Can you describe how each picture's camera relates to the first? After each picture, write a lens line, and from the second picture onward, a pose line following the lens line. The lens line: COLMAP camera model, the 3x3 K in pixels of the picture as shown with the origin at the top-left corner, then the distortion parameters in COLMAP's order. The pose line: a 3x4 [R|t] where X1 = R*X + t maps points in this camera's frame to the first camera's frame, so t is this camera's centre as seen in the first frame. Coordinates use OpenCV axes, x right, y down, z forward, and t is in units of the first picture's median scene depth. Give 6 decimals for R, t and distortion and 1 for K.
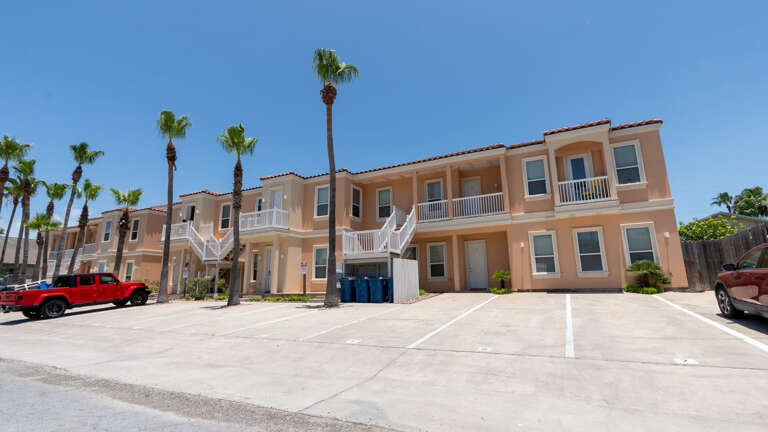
lens RADIAL K [[352.5, 0, 388.3], [0, 352.5, 214.6], [0, 0, 1]] dist [-0.003787, -0.000103]
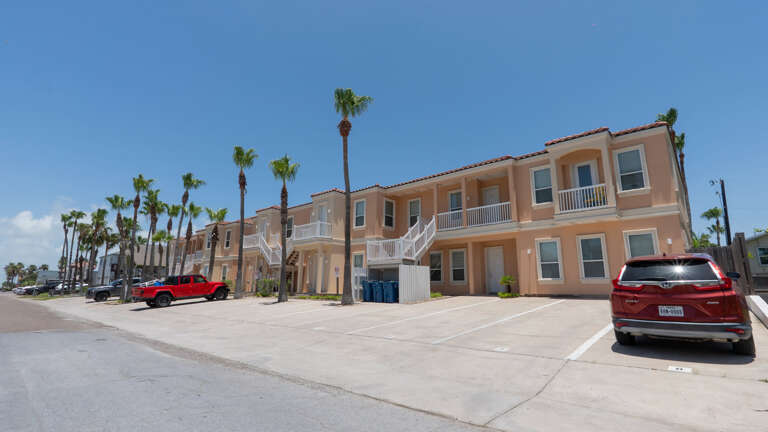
lens RADIAL K [[352.5, 0, 388.3], [0, 352.5, 214.6], [0, 0, 1]] dist [-0.003787, -0.000103]
pose [[0.968895, -0.032648, -0.245309, 0.227253], [0.031937, 0.999466, -0.006879, -0.028720], [0.245403, -0.001169, 0.969421, -0.111093]]
